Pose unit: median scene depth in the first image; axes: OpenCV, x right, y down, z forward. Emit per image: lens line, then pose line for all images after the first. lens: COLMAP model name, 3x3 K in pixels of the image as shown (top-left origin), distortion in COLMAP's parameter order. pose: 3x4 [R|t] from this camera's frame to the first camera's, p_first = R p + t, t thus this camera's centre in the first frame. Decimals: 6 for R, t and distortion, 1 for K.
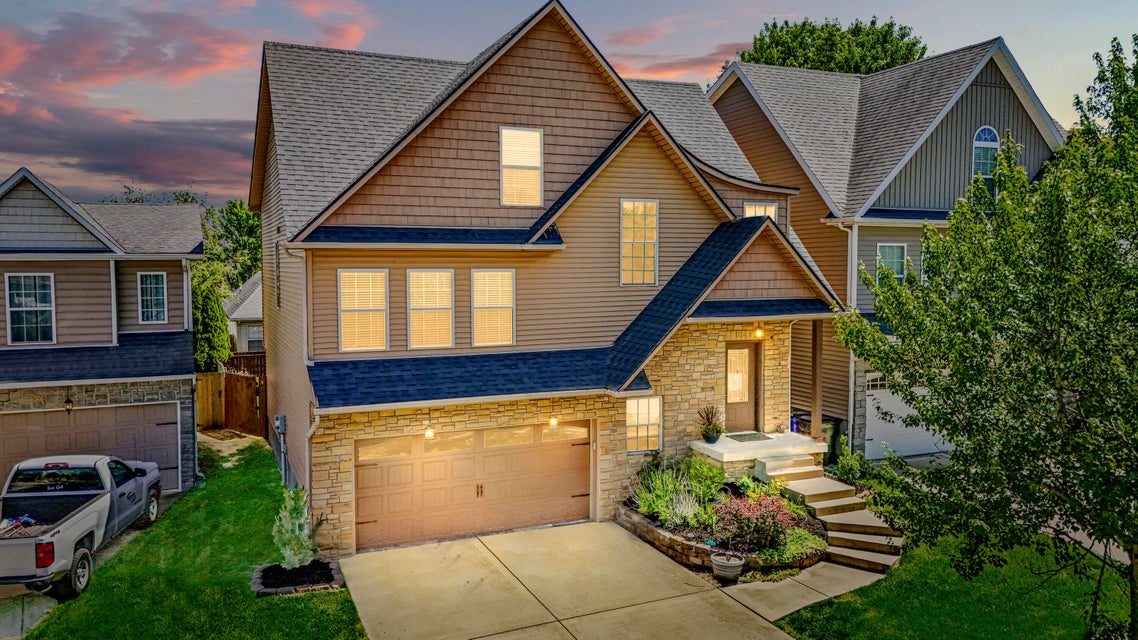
lens RADIAL K [[847.2, 0, 551.7], [0, 847.2, 304.2], [0, 0, 1]] dist [0.045364, -0.008751]
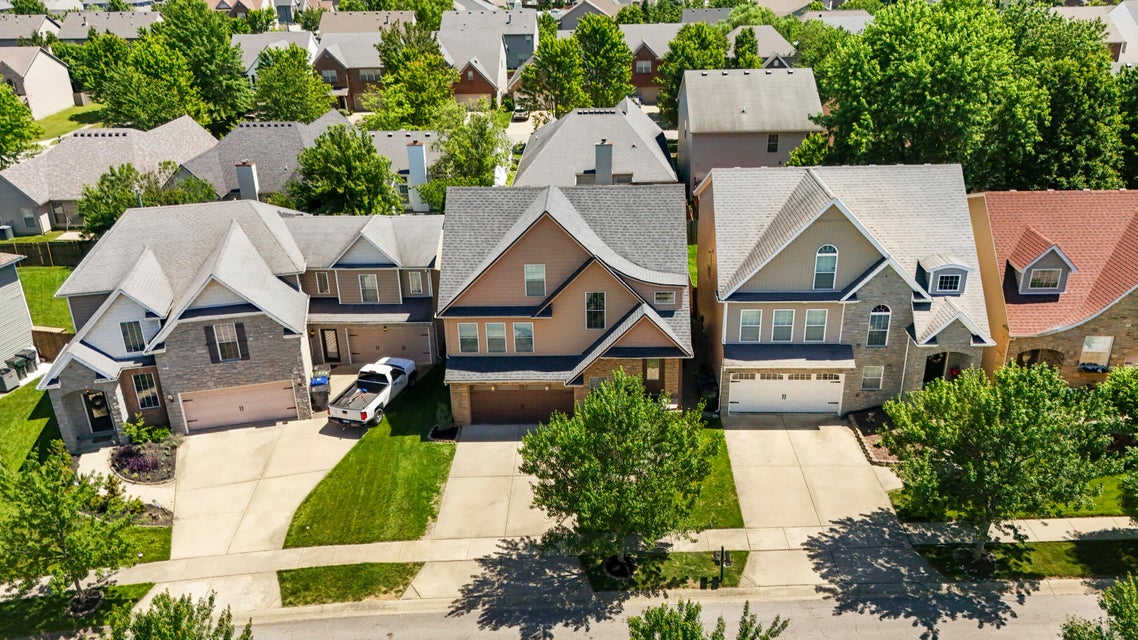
lens RADIAL K [[860.8, 0, 563.3], [0, 860.8, 305.3], [0, 0, 1]] dist [0.057047, -0.068811]
pose [[0.903578, 0.144847, -0.403194, 0.873477], [0.008131, 0.935145, 0.354172, -0.826587], [0.428346, -0.323301, 0.843799, -0.807817]]
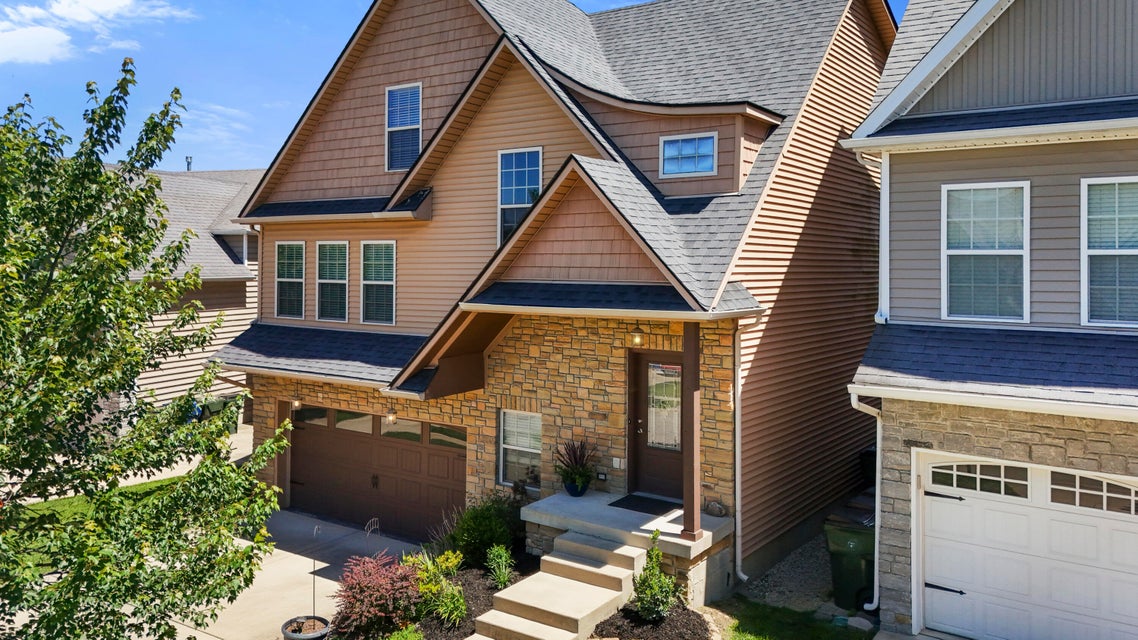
lens RADIAL K [[857.5, 0, 569.8], [0, 857.5, 245.2], [0, 0, 1]] dist [0.086111, -0.074602]
pose [[0.541424, -0.010481, -0.840684, 0.768311], [-0.049238, 0.997811, -0.044150, -0.005183], [0.839306, 0.065297, 0.539723, 0.613630]]
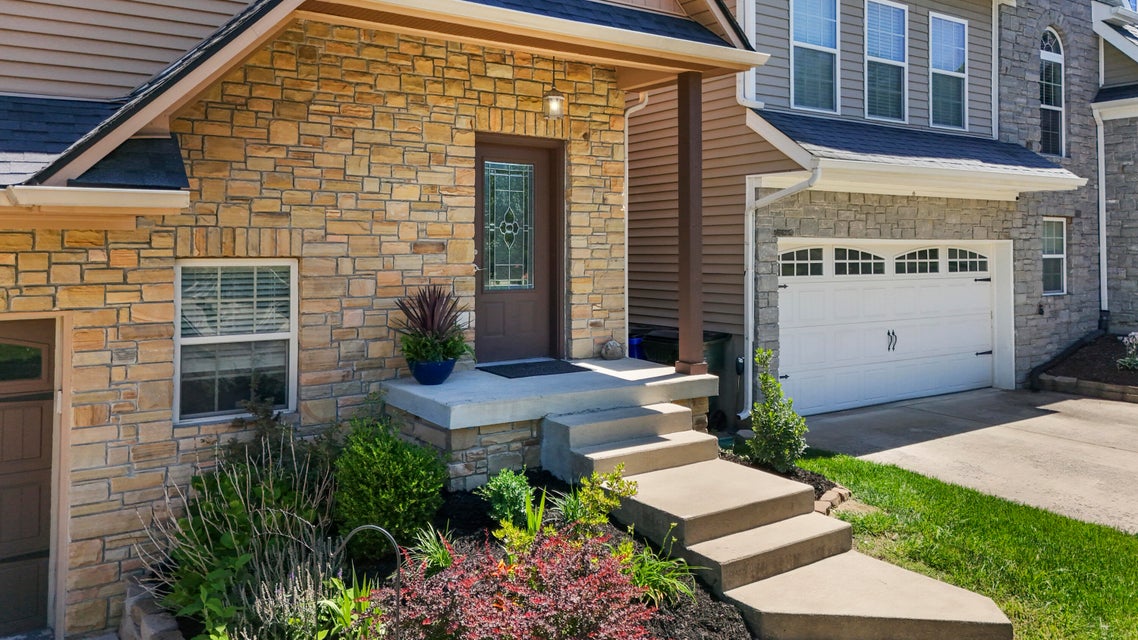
lens RADIAL K [[857.5, 0, 569.8], [0, 857.5, 245.2], [0, 0, 1]] dist [0.086111, -0.074602]
pose [[0.975211, 0.005434, 0.221210, 0.163024], [0.006534, 0.998555, -0.053336, 0.123115], [-0.221180, 0.053460, 0.973767, 0.611996]]
